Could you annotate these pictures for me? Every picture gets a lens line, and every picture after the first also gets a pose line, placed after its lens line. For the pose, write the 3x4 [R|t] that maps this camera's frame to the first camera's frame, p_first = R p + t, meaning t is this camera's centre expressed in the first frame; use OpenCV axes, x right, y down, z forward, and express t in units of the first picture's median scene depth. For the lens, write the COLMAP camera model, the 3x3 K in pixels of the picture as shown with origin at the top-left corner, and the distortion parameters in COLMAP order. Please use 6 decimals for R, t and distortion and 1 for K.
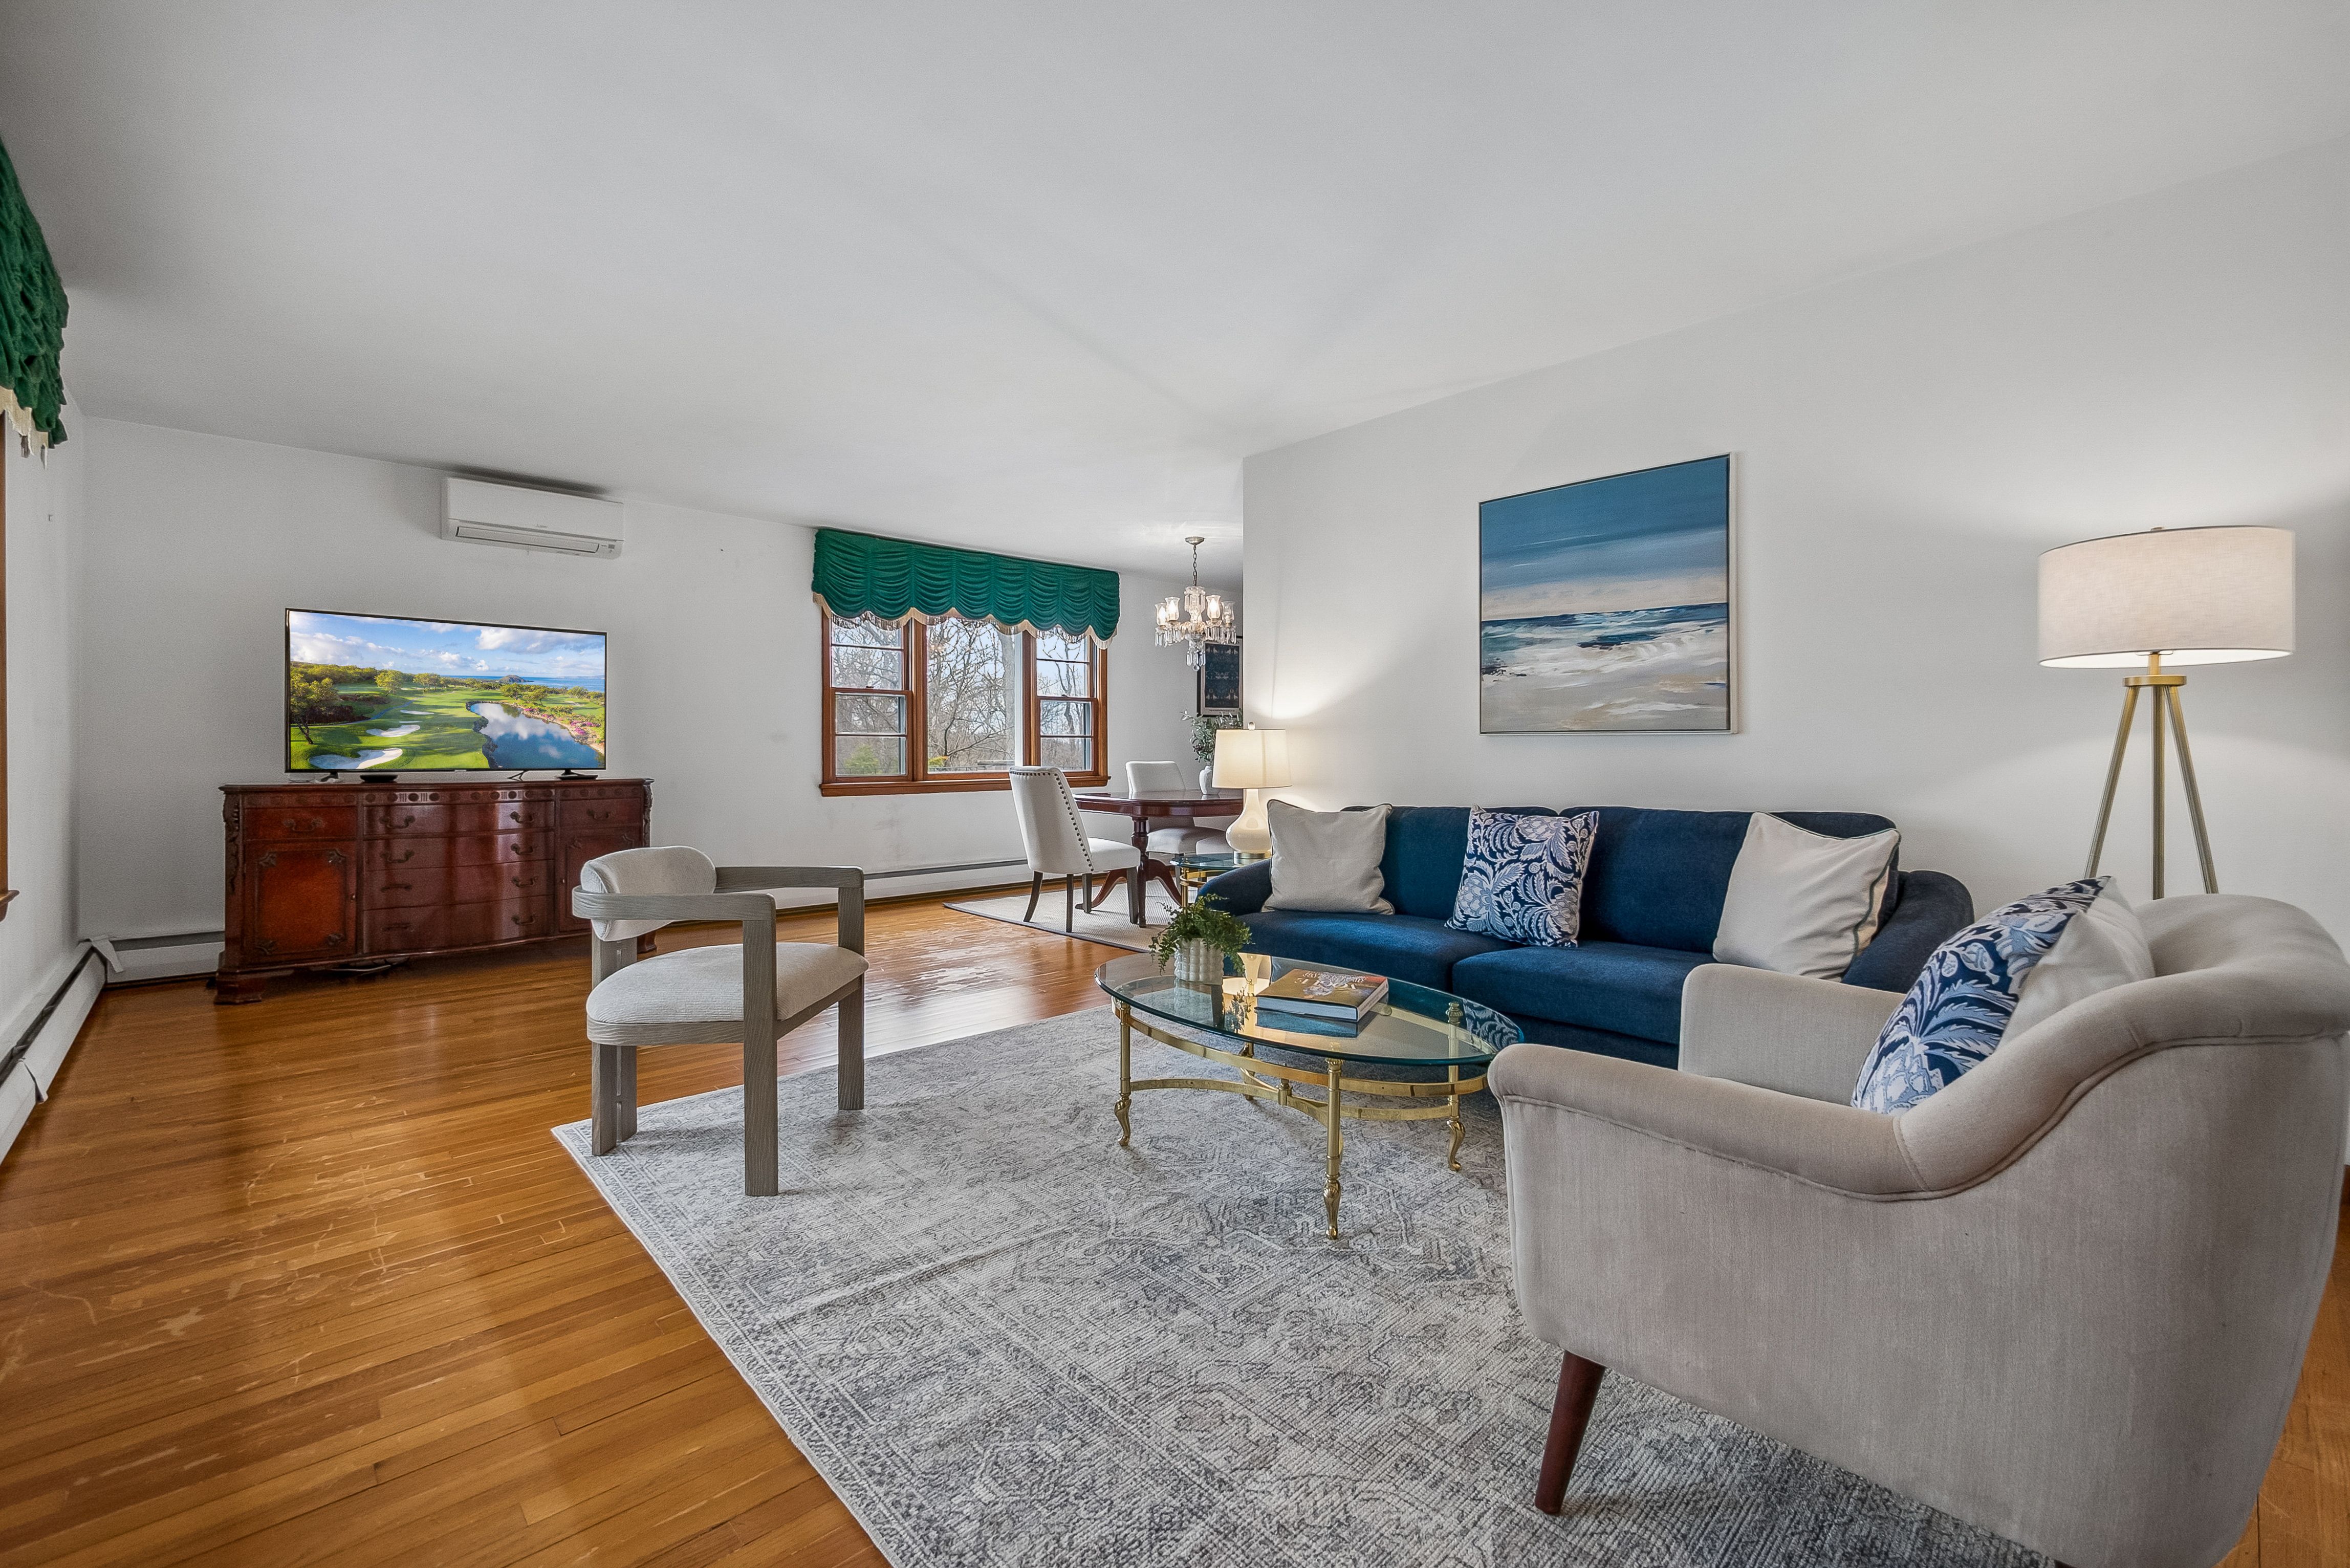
lens RADIAL K [[1018.1, 0, 1175.4], [0, 1018.1, 770.7], [0, 0, 1]] dist [-0.008131, -0.000029]
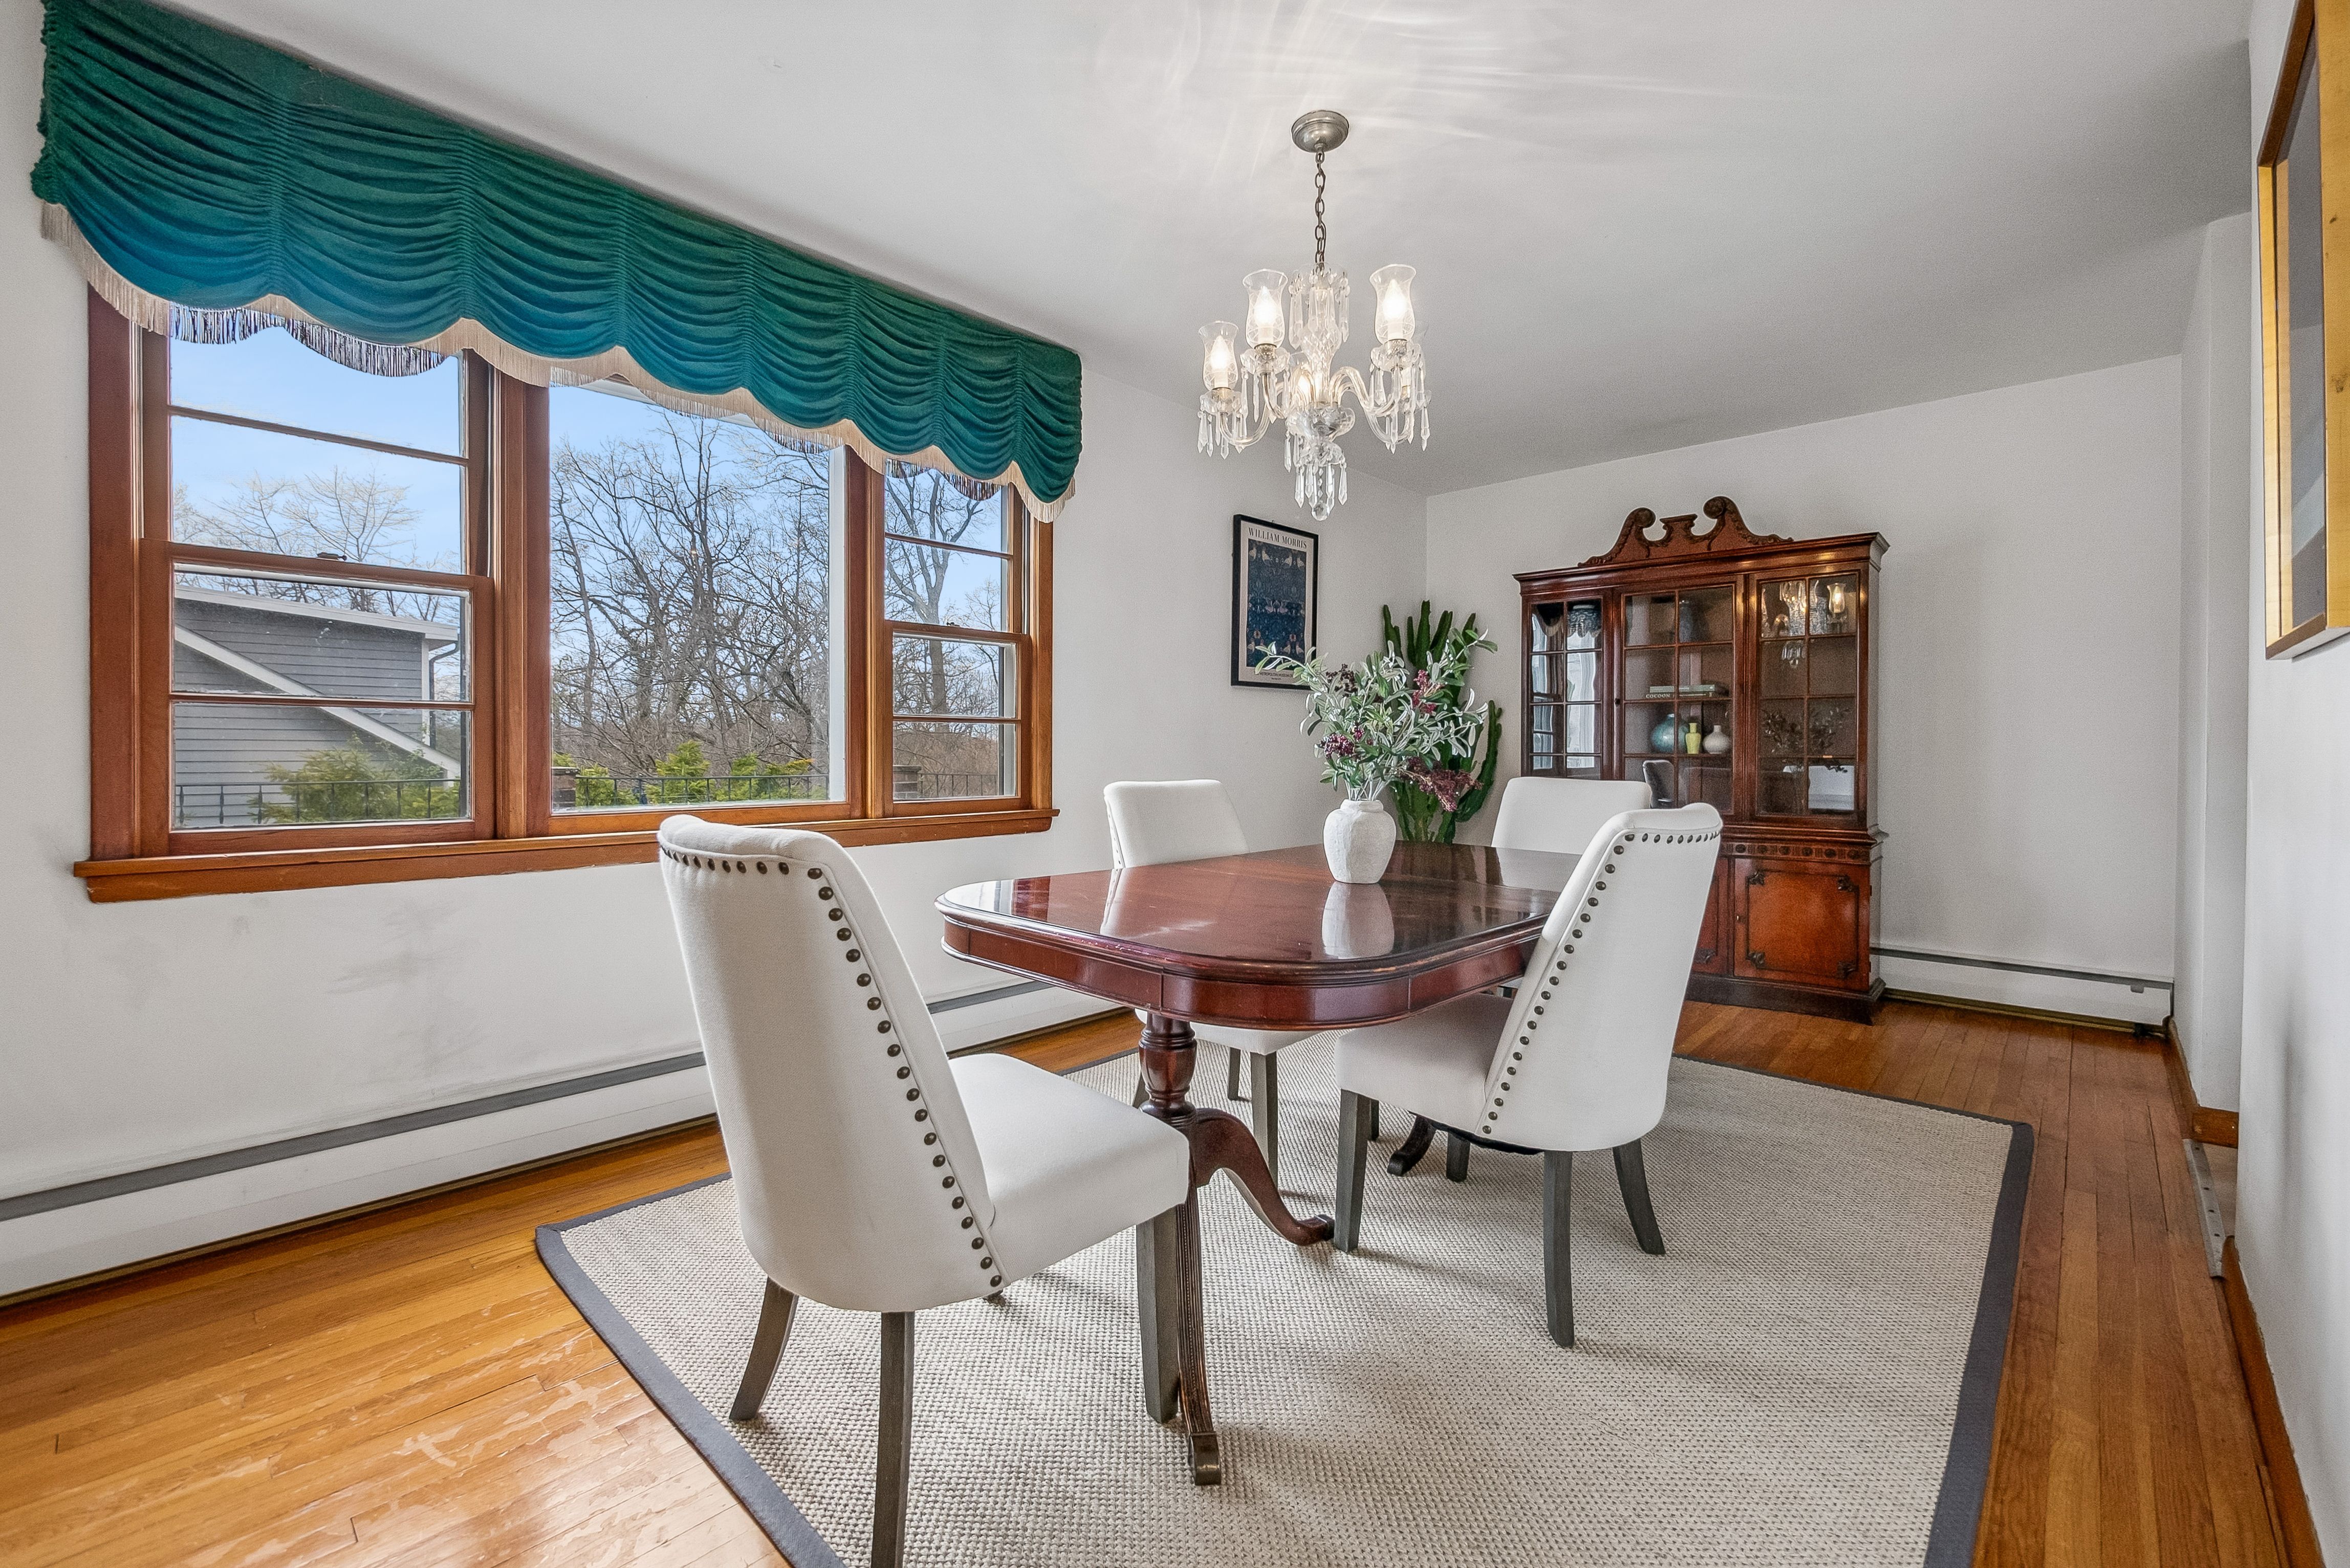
lens RADIAL K [[1018.1, 0, 1173.2], [0, 1018.1, 763.1], [0, 0, 1]] dist [-0.008131, -0.000029]
pose [[0.998150, 0.007097, 0.060376, -0.041629], [-0.006892, 0.999970, -0.003610, -0.013755], [-0.060400, 0.003188, 0.998169, 0.565335]]
